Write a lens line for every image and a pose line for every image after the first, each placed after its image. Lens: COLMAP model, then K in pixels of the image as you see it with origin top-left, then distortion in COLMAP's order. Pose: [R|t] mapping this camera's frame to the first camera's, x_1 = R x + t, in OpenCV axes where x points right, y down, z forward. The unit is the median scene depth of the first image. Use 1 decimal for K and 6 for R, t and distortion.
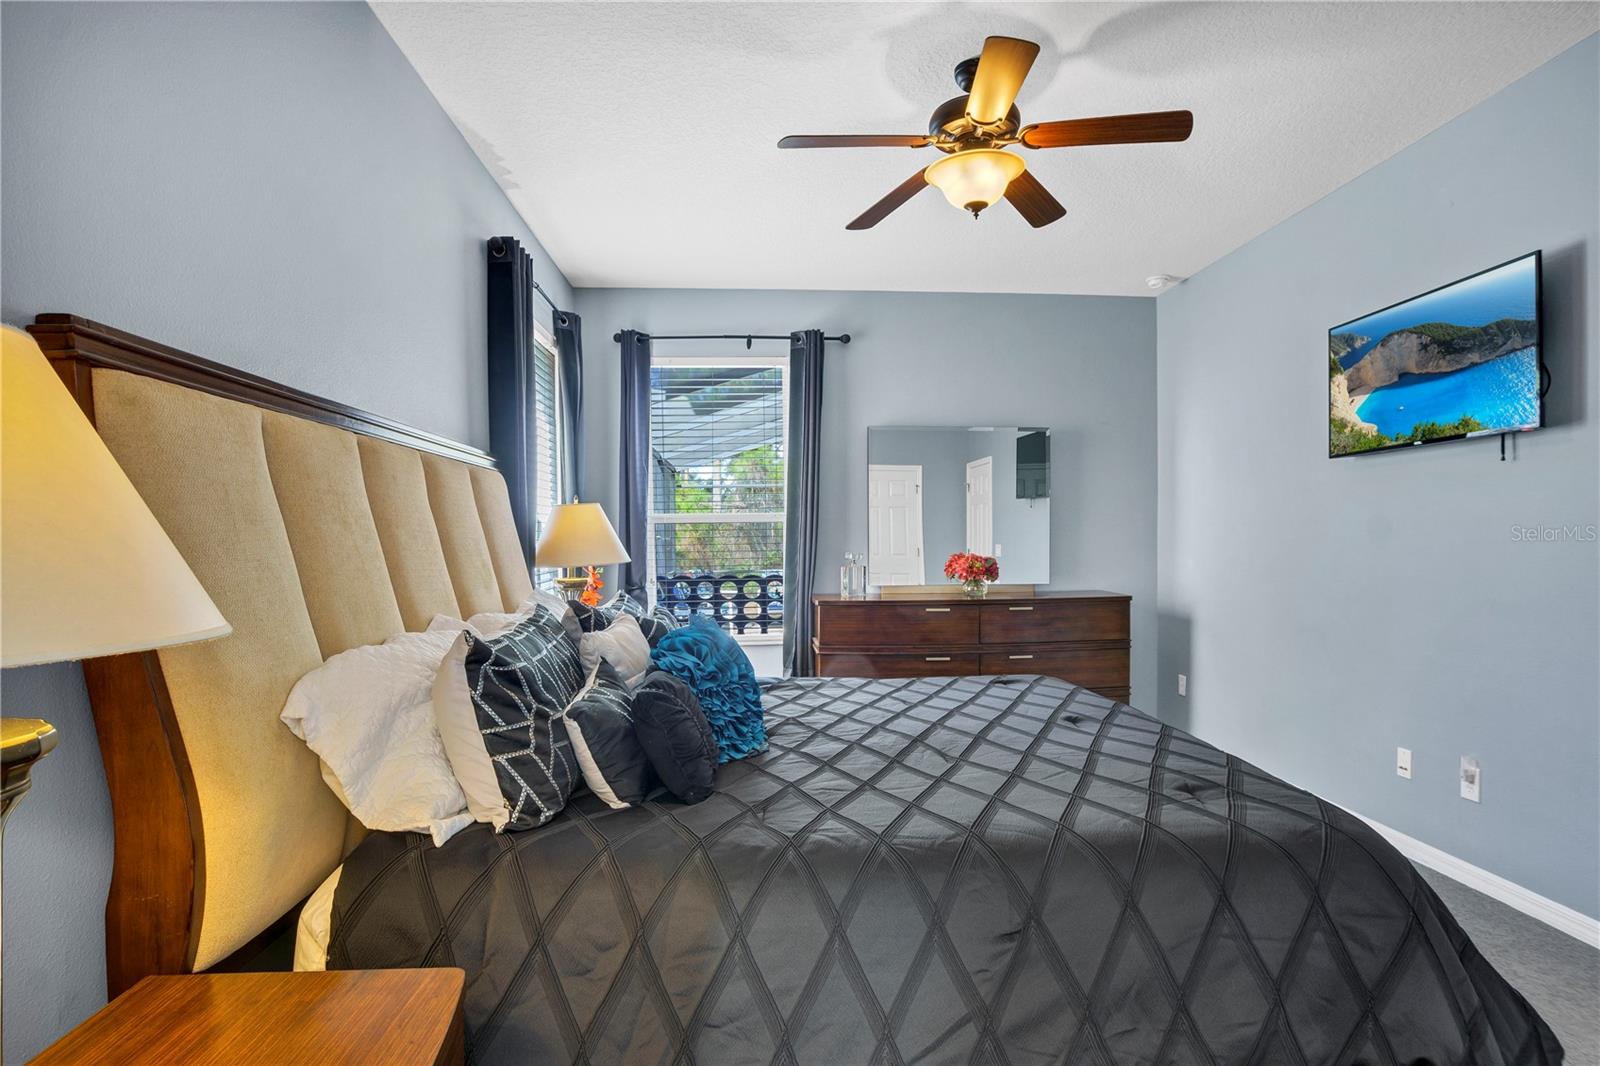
lens RADIAL K [[821.1, 0, 810.6], [0, 821.1, 562.6], [0, 0, 1]] dist [-0.023542, 0.001052]
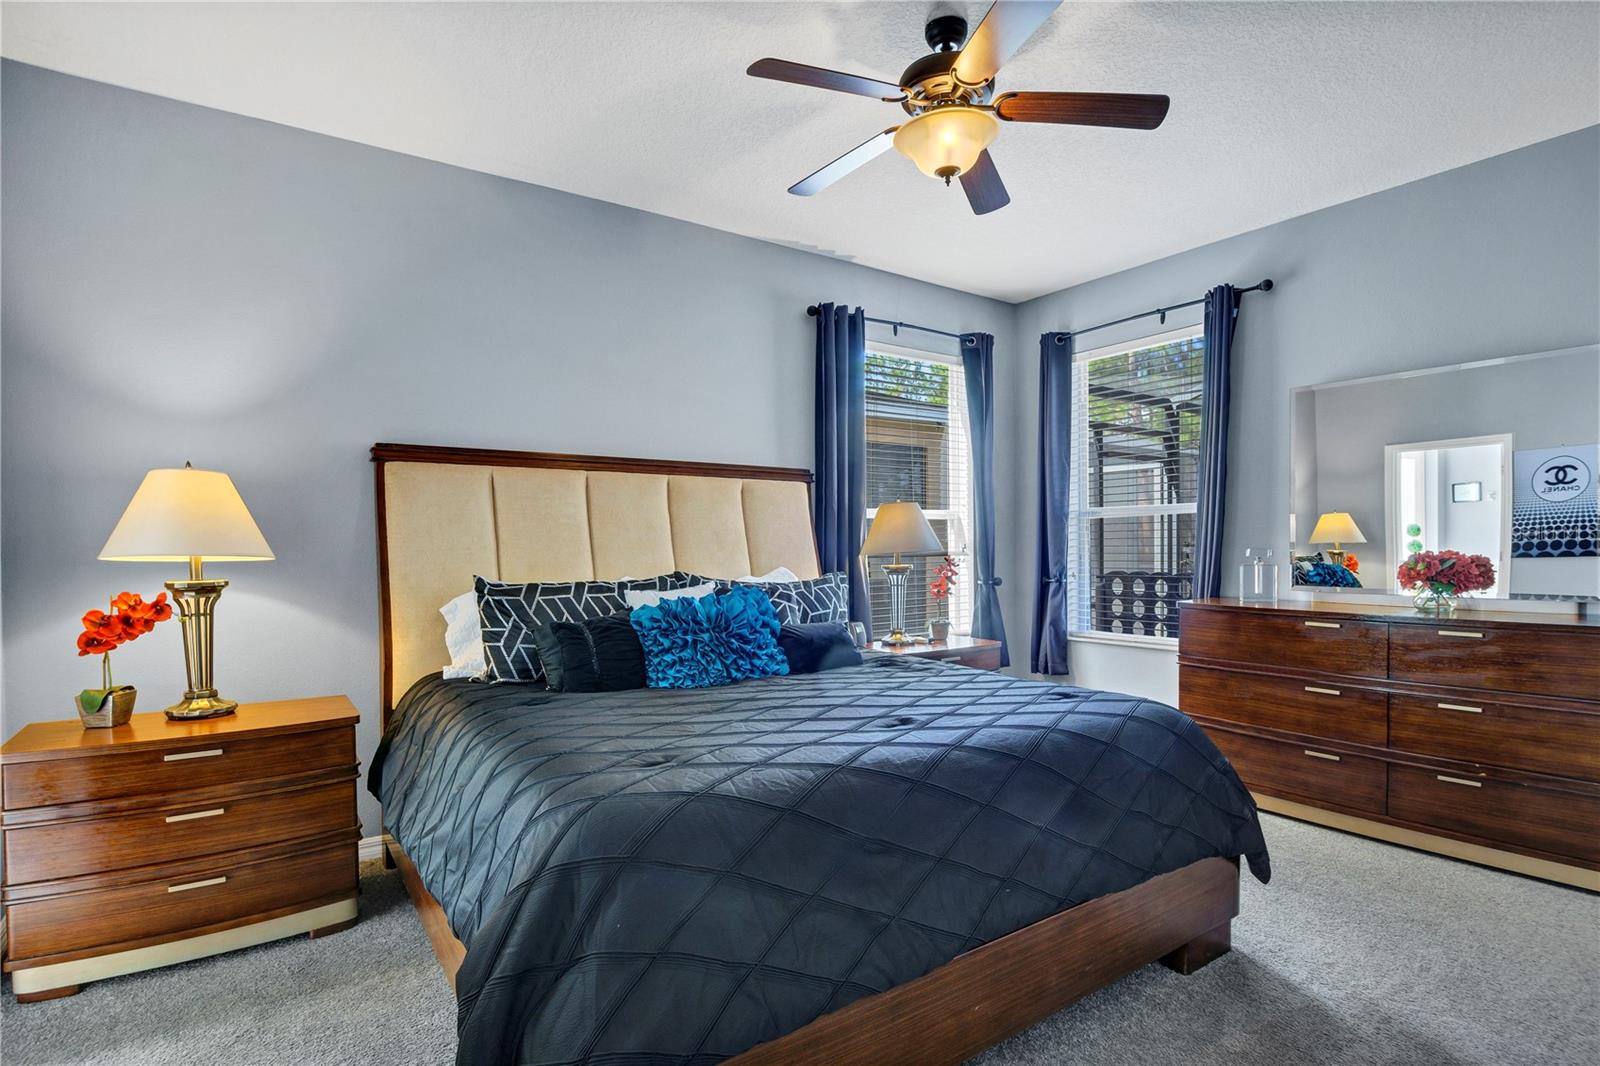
lens RADIAL K [[821.1, 0, 810.6], [0, 821.1, 562.6], [0, 0, 1]] dist [-0.023542, 0.001052]
pose [[0.523051, 0.021625, -0.852027, 0.508114], [-0.023281, 0.999668, 0.011080, 0.003570], [0.851983, 0.014041, 0.523381, 0.201073]]
